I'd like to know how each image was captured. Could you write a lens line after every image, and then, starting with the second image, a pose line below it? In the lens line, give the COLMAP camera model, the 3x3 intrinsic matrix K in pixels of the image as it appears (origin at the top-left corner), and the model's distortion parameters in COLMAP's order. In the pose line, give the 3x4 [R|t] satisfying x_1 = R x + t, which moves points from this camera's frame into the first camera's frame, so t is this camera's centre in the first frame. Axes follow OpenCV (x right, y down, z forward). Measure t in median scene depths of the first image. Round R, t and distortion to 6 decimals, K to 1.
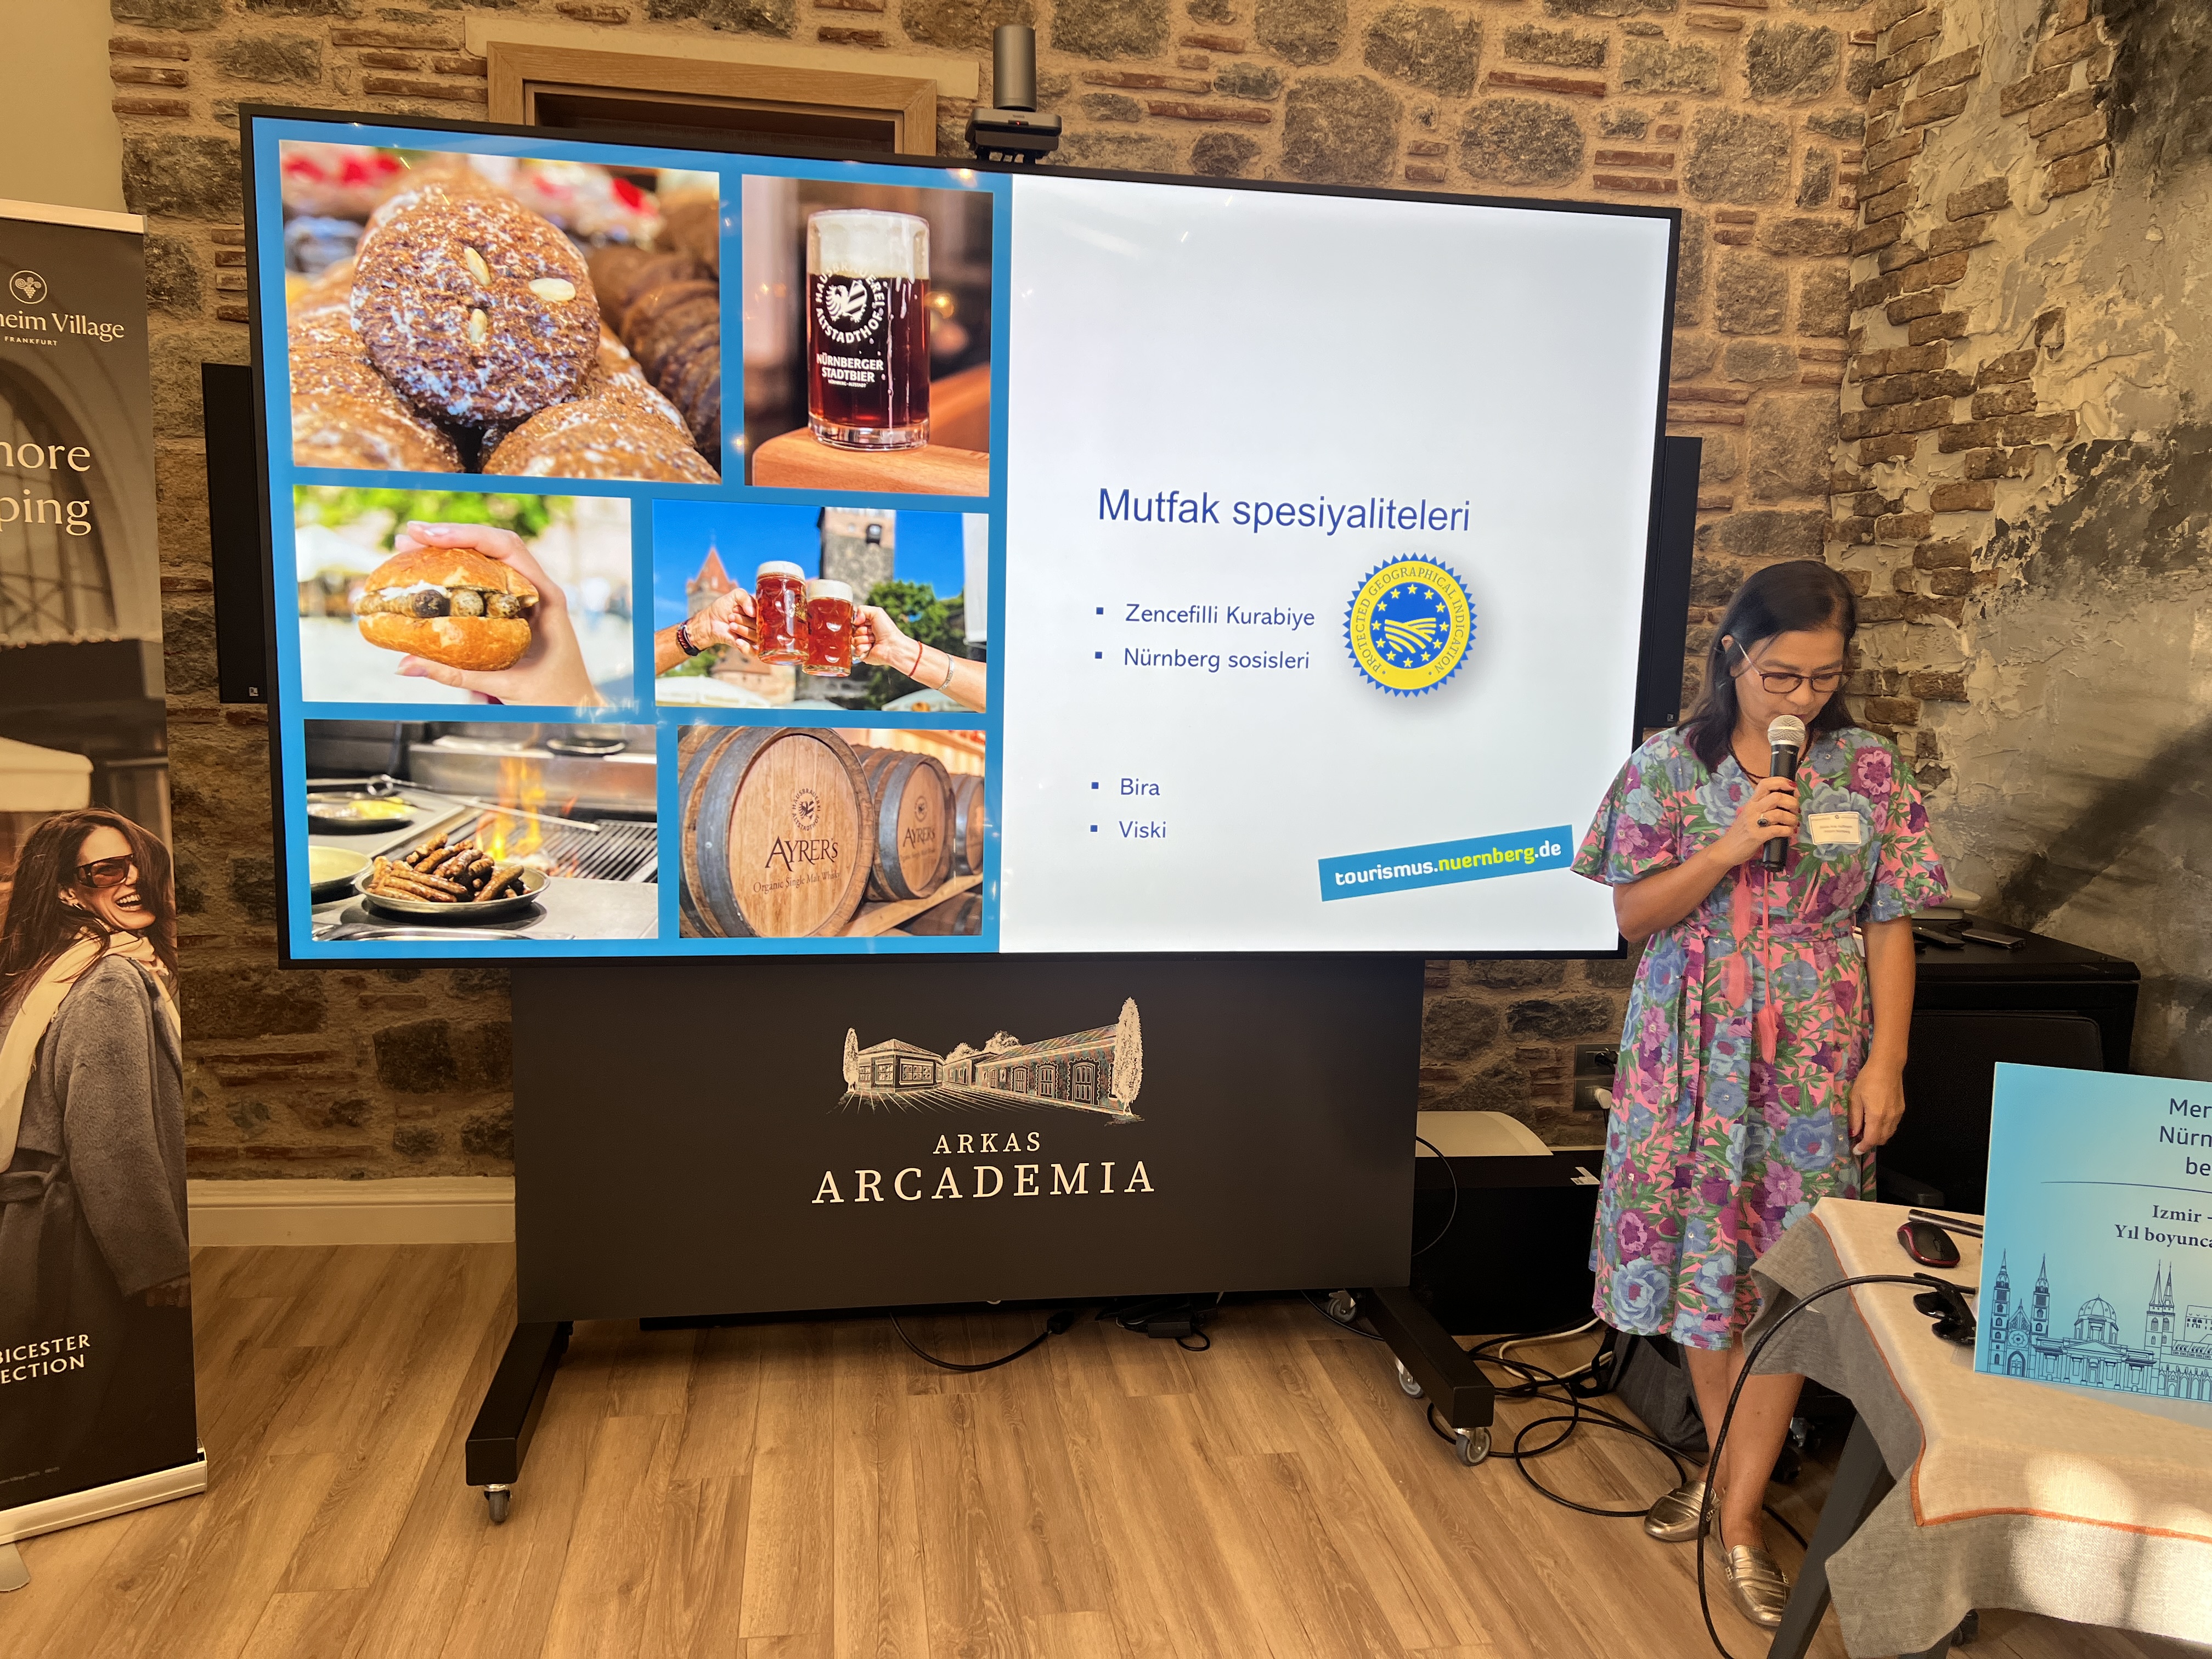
lens RADIAL K [[1640.3, 0, 1095.9], [0, 1640.3, 835.6], [0, 0, 1]] dist [0.049338, -0.050386]
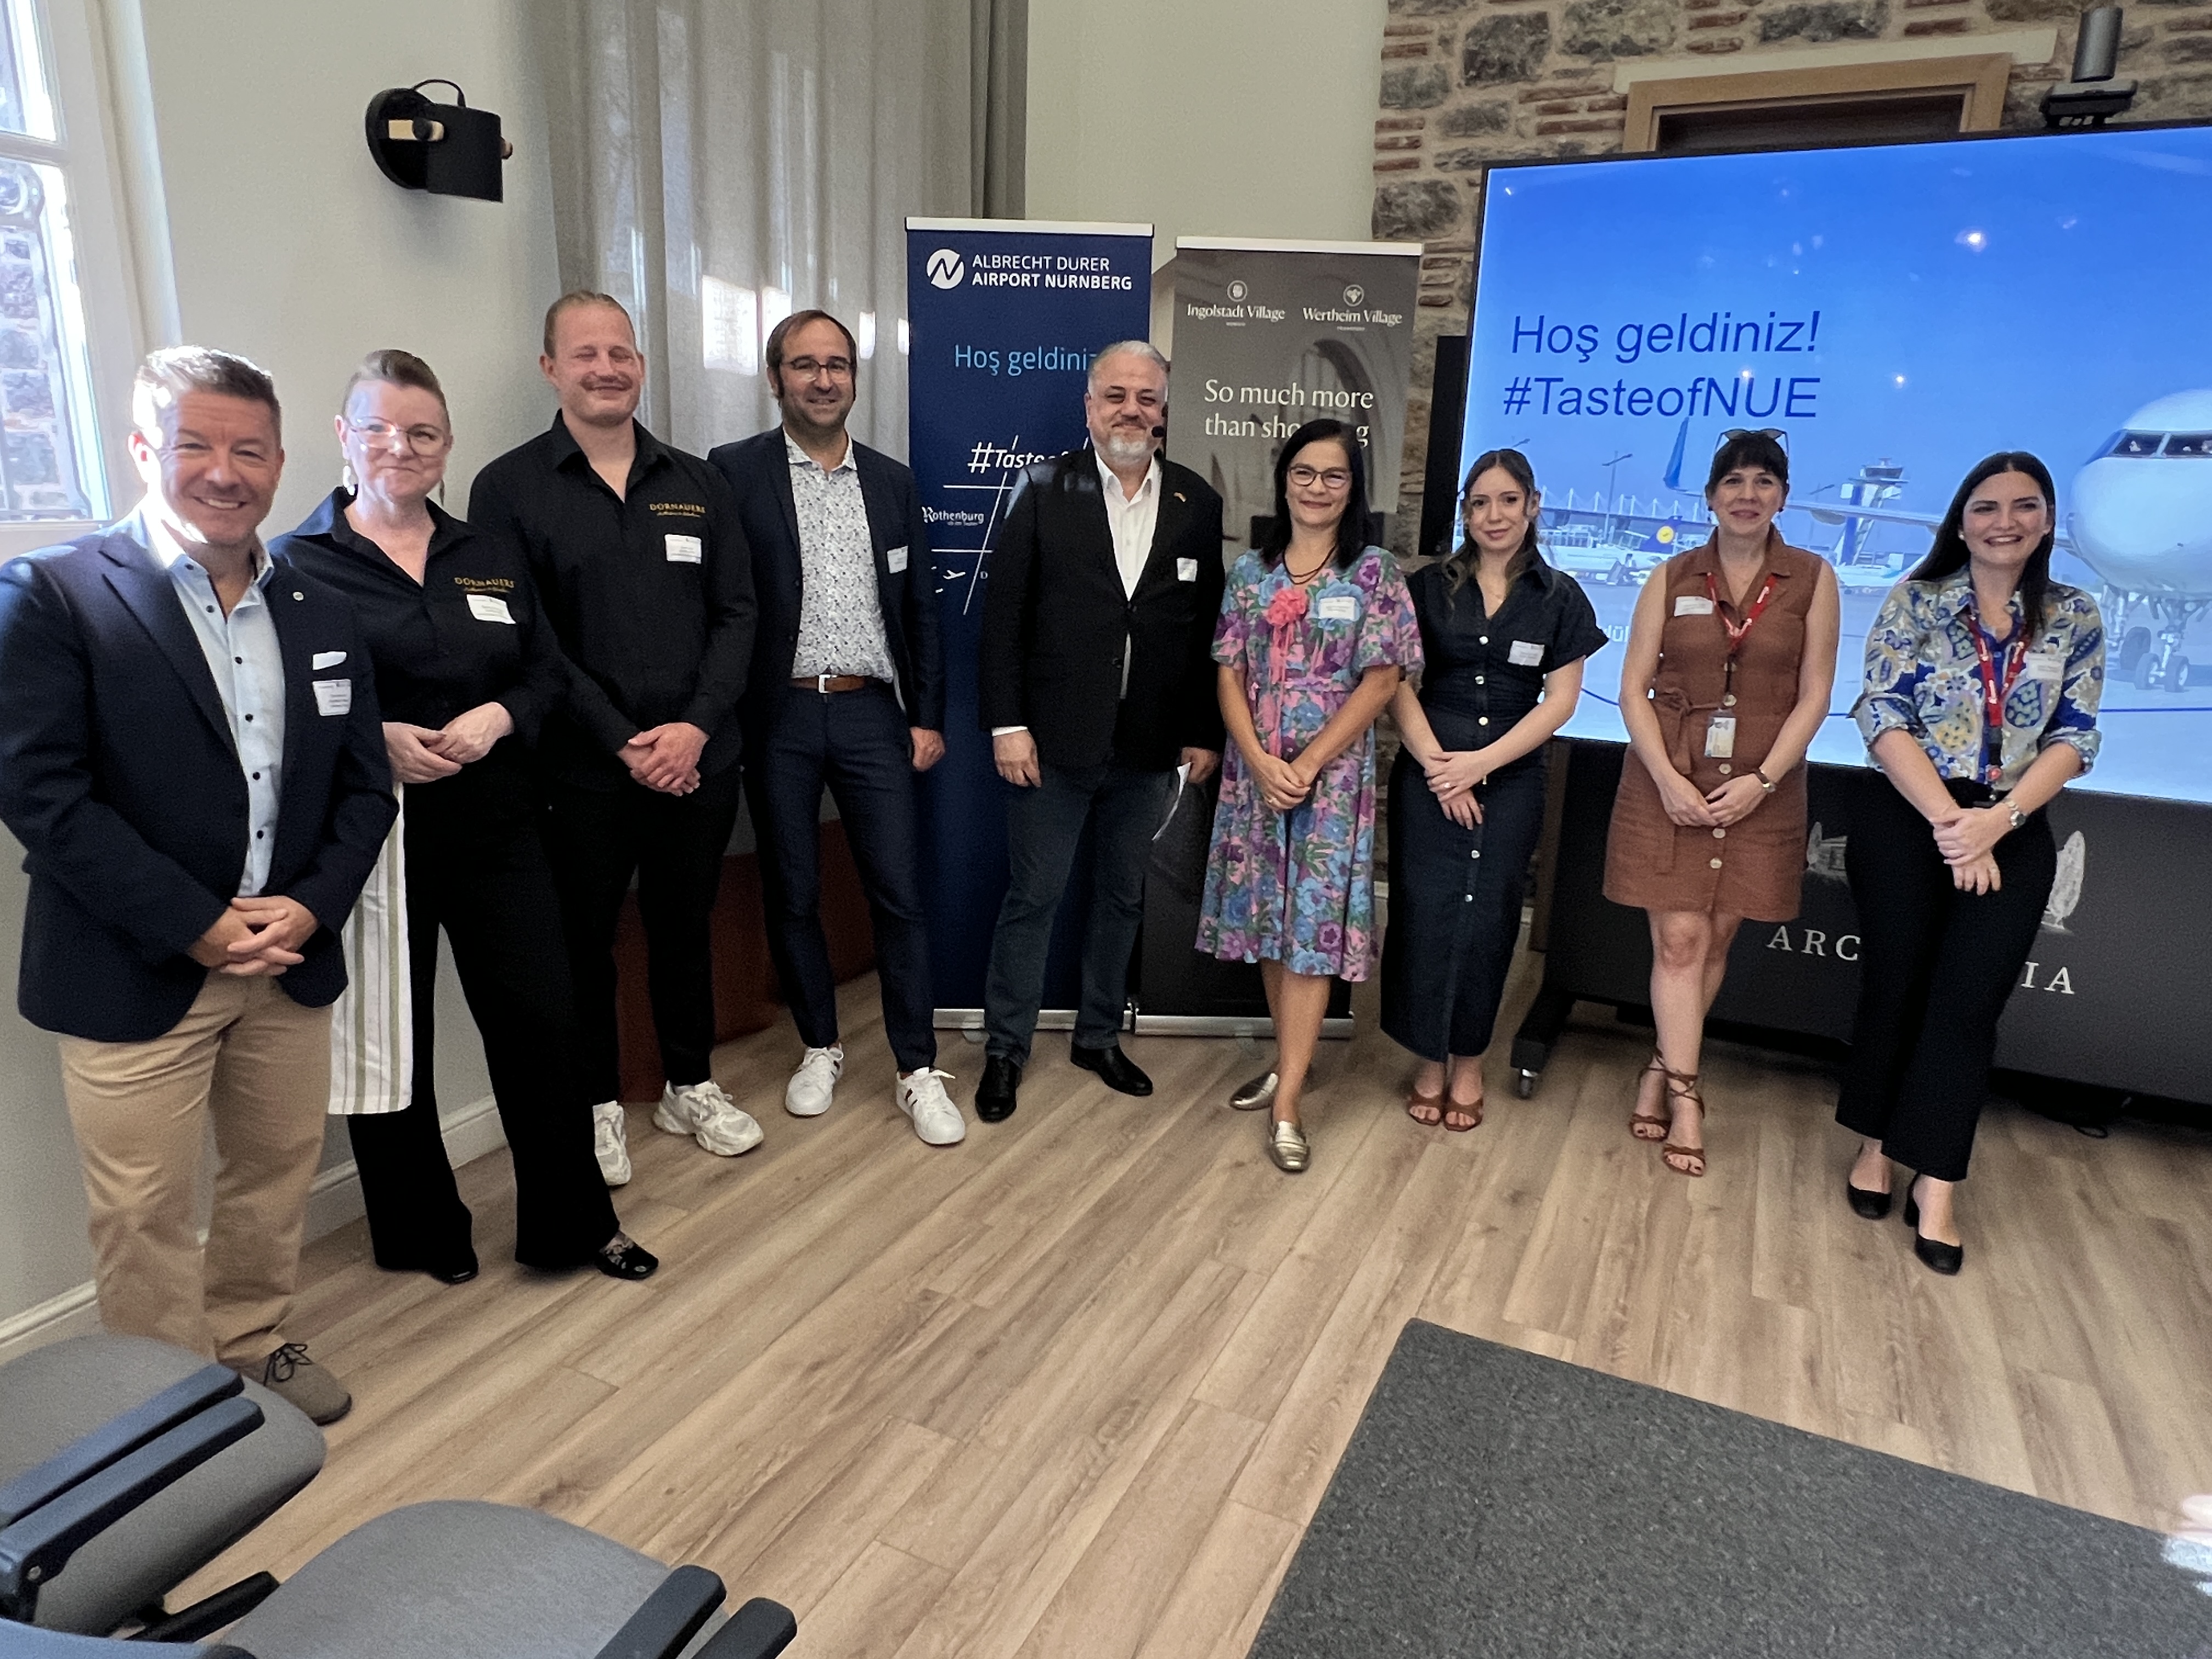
lens RADIAL K [[1390.7, 0, 1092.1], [0, 1390.7, 840.9], [0, 0, 1]] dist [-0.001183, -0.001376]
pose [[0.819368, 0.141751, -0.555467, -0.004219], [-0.095213, 0.989139, 0.111972, 0.056068], [0.565306, -0.038858, 0.823966, -0.224263]]
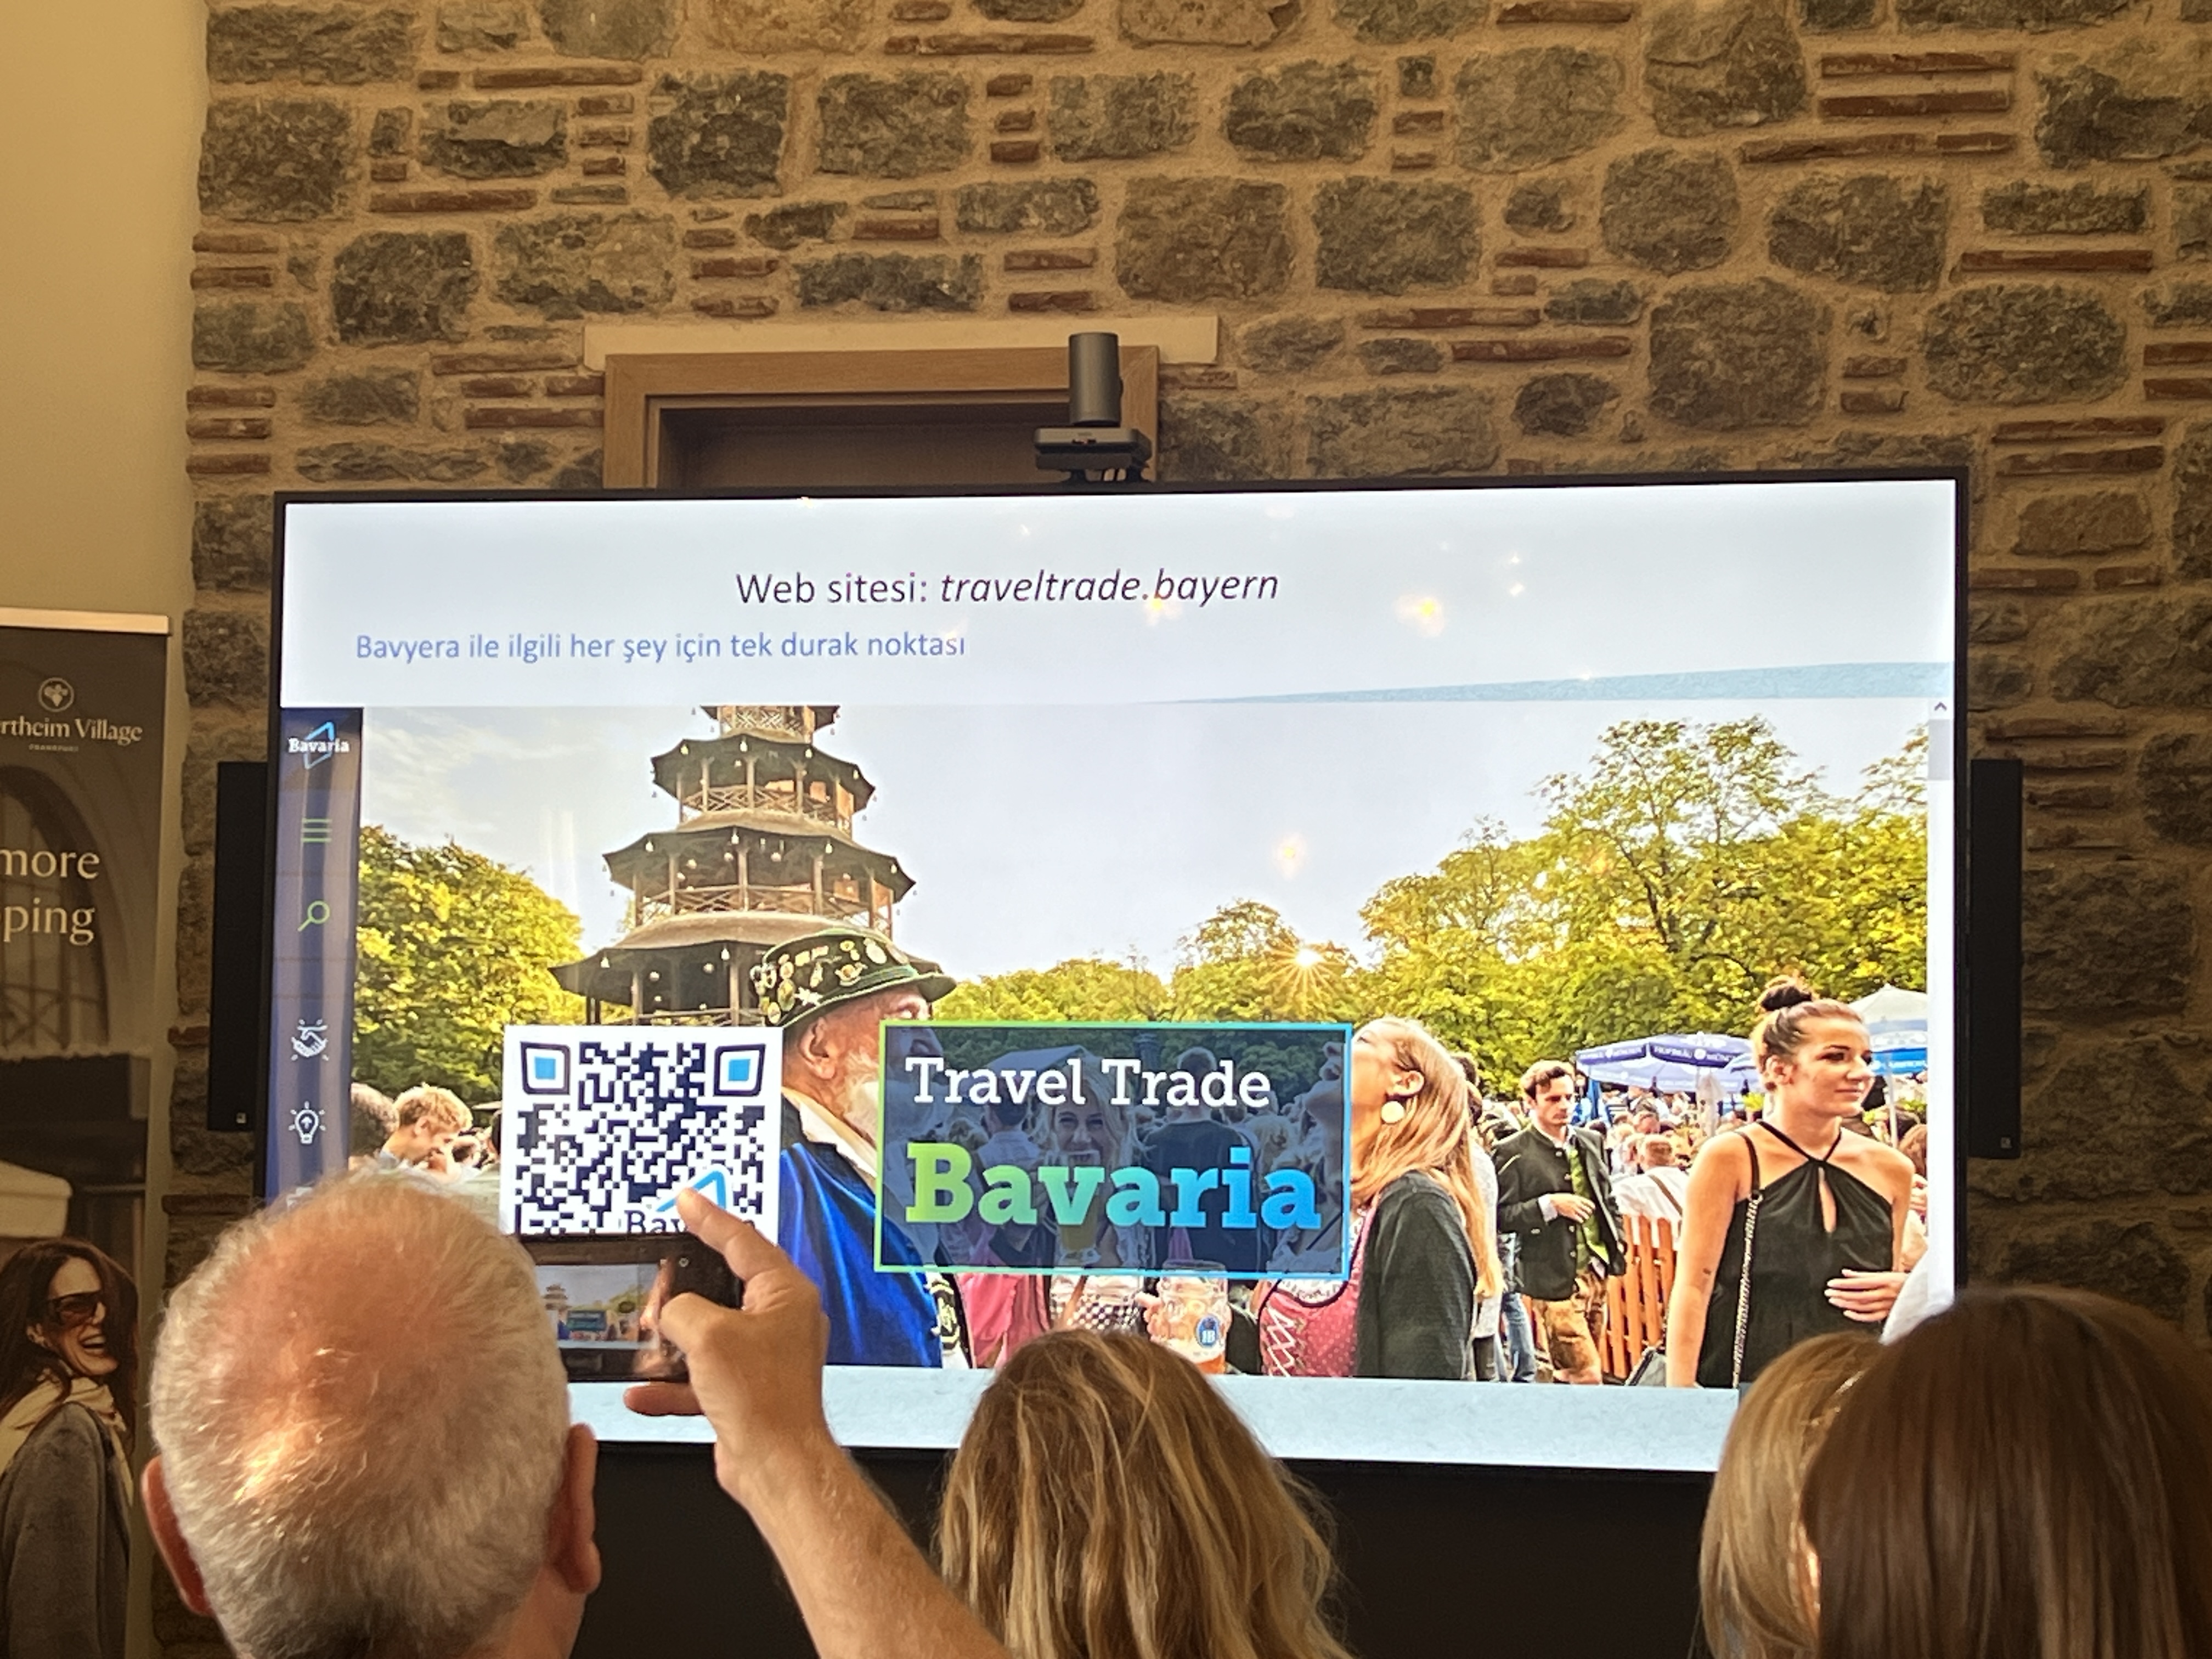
lens RADIAL K [[4301.2, 0, 1122.8], [0, 4301.2, 942.4], [0, 0, 1]] dist [0.156531, 0.000000]
pose [[0.940306, -0.033216, -0.338705, 0.568142], [-0.040292, 0.977361, -0.207706, 0.223202], [0.337937, 0.208955, 0.917680, -0.775703]]
